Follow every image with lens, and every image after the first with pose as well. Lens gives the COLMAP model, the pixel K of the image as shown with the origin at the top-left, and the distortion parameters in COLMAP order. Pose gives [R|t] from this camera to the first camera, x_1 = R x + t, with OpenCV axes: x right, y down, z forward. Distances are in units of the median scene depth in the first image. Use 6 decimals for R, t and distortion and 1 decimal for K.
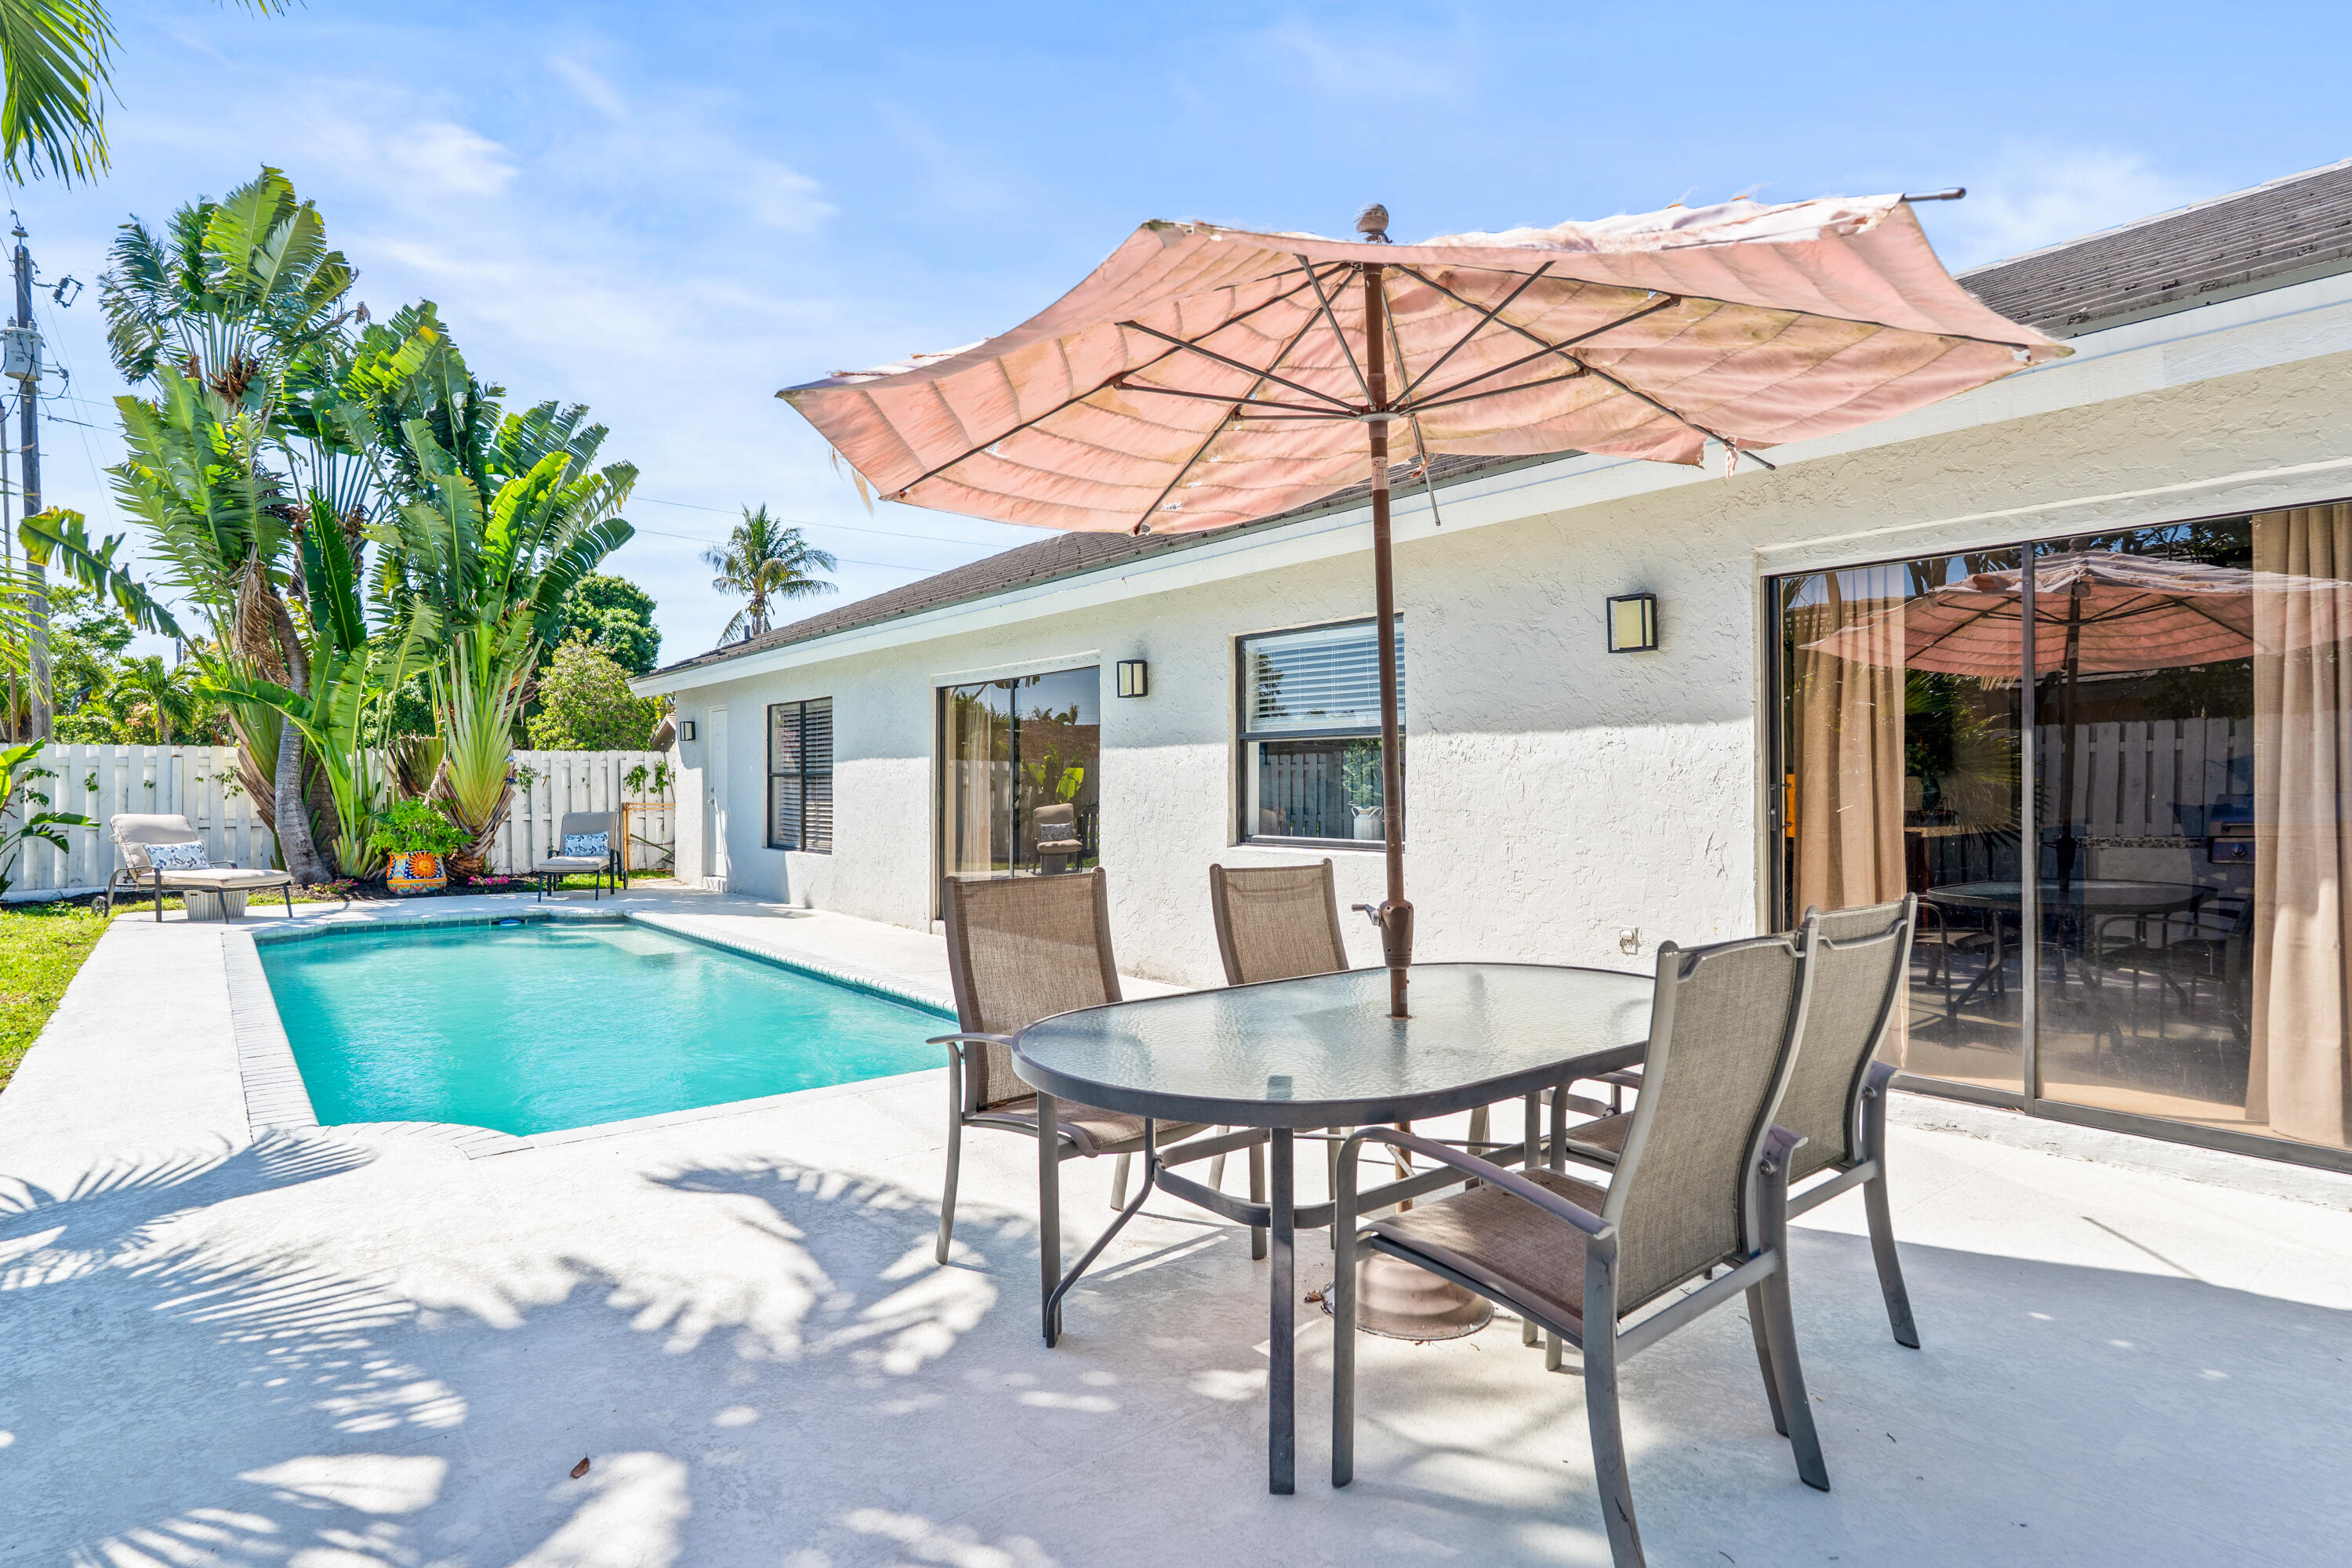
lens RADIAL K [[1163.9, 0, 1168.6], [0, 1163.9, 783.1], [0, 0, 1]] dist [0.004491, -0.003311]
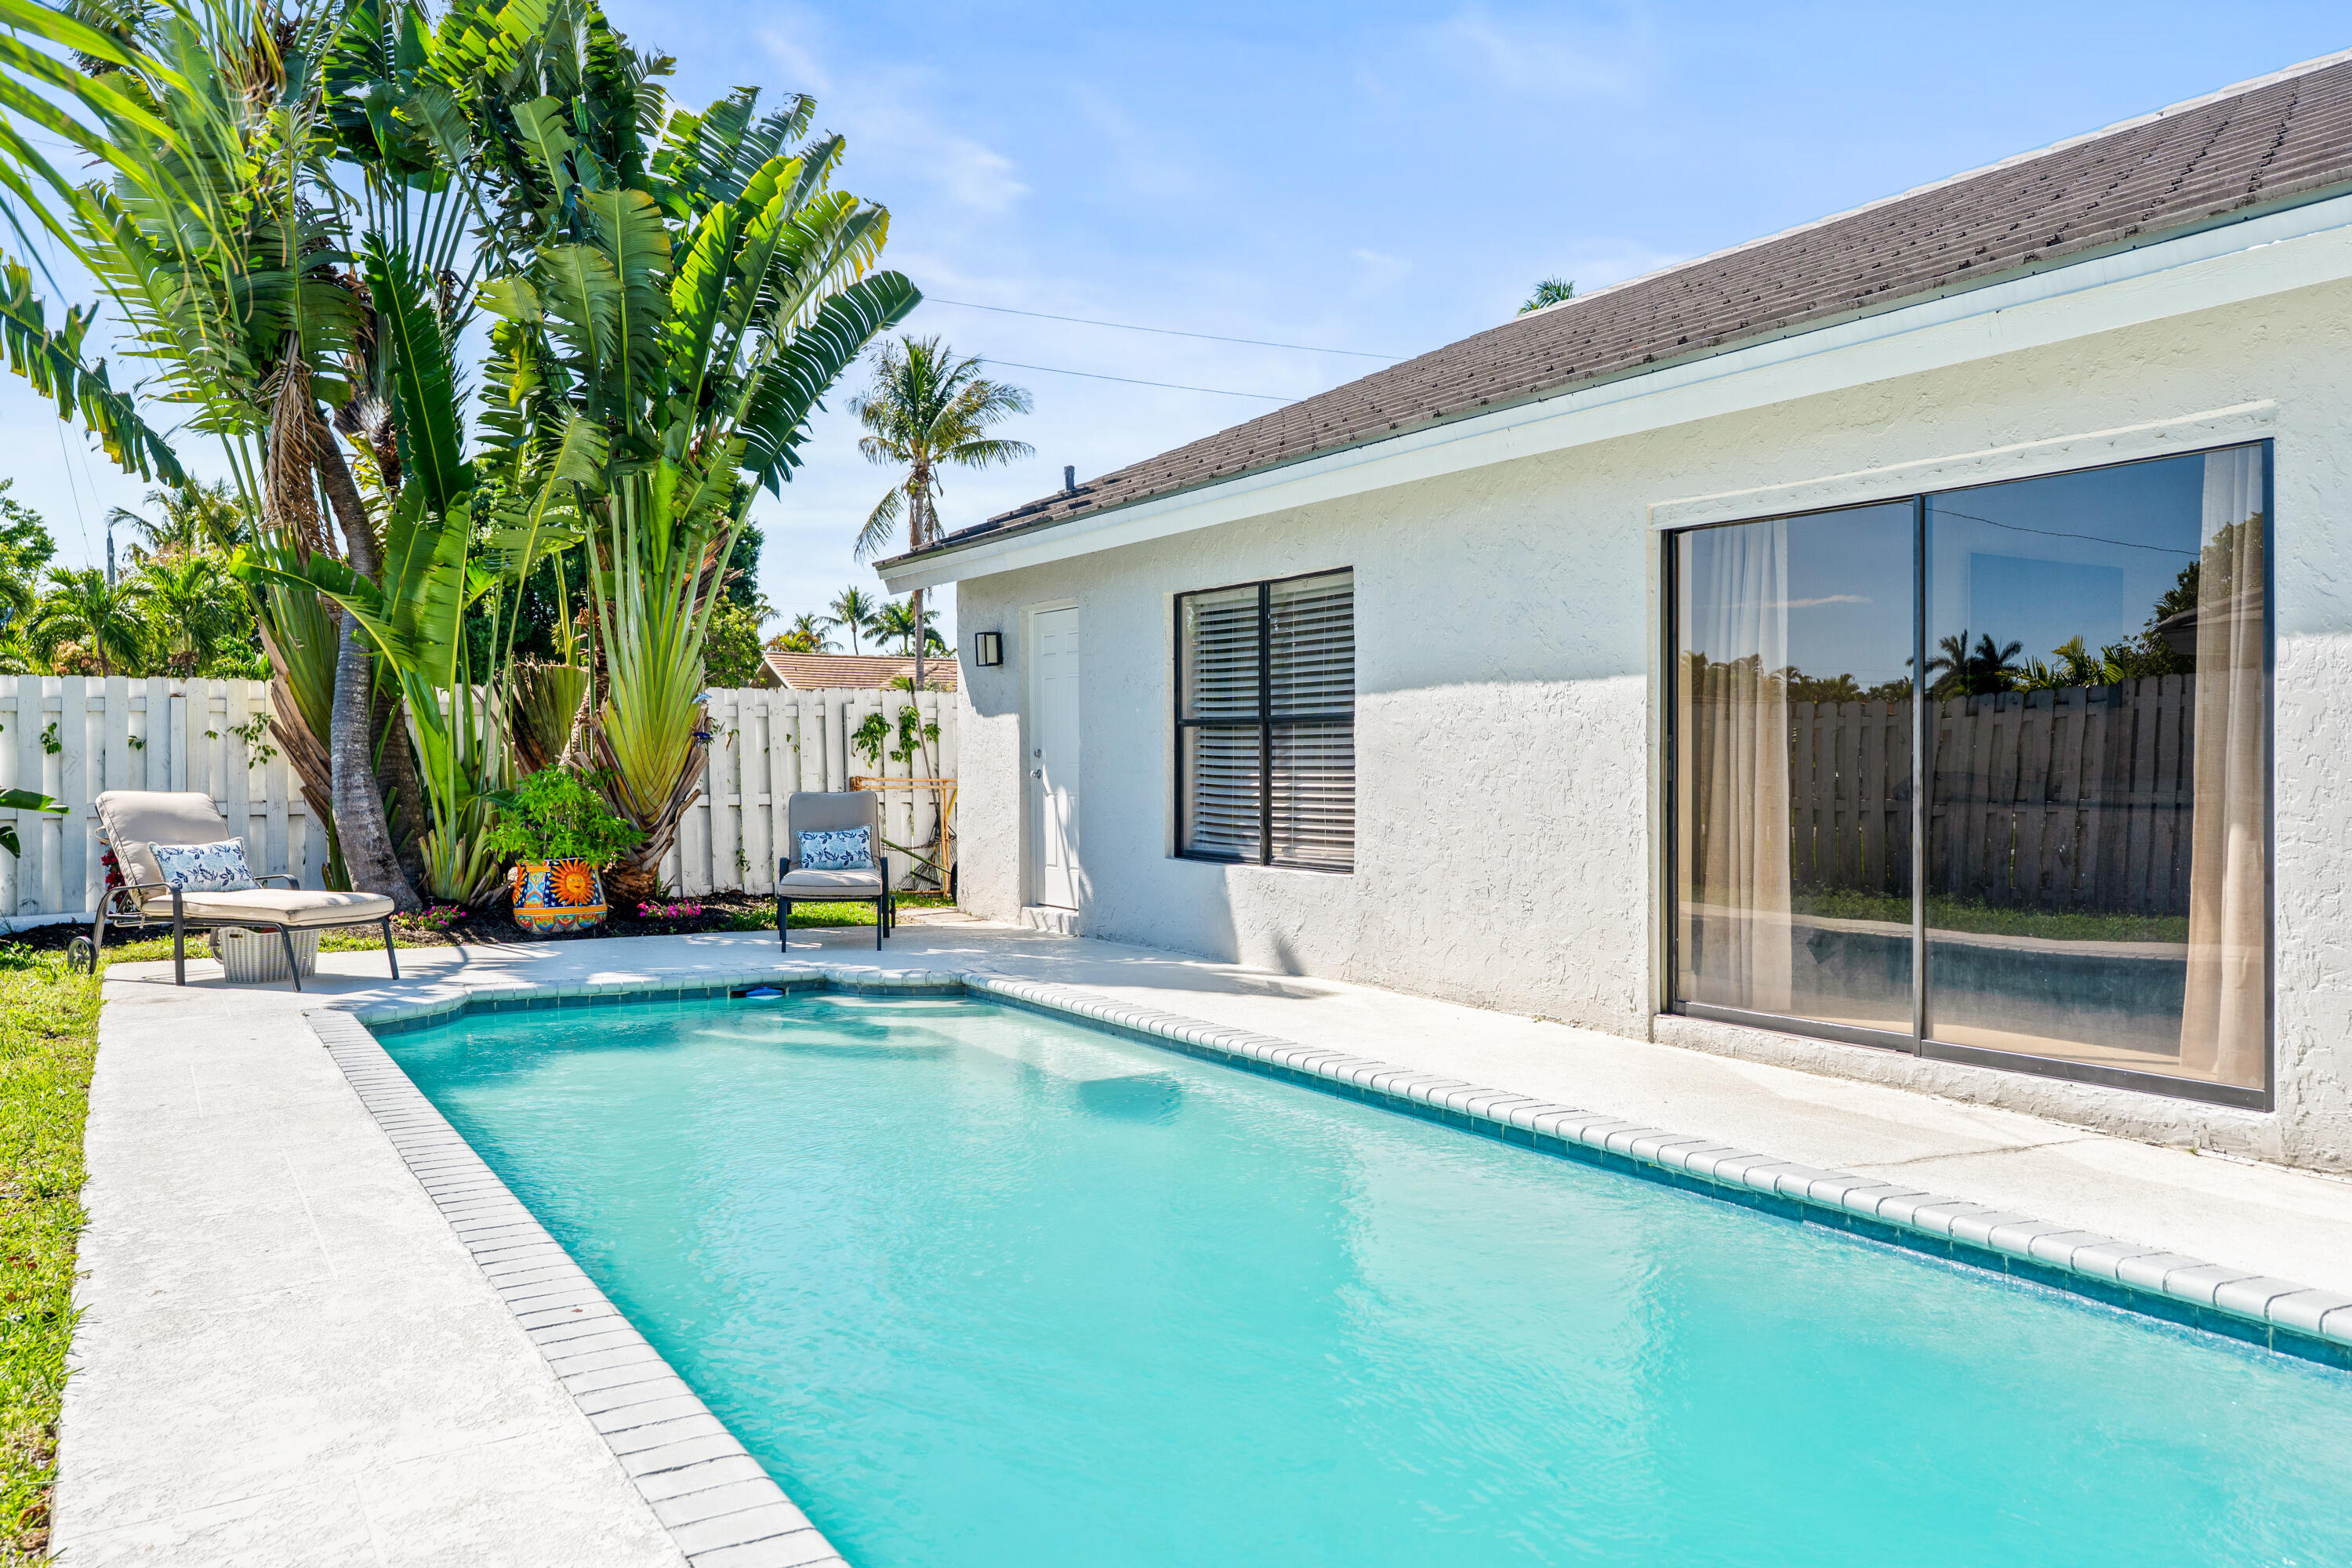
lens RADIAL K [[1682.5, 0, 1187.5], [0, 1682.5, 794.8], [0, 0, 1]] dist [-0.021217, 0.024913]
pose [[0.992045, 0.003213, -0.125839, -0.230793], [-0.000487, 0.999765, 0.021689, 0.008865], [0.125879, -0.021456, 0.991814, 0.215246]]
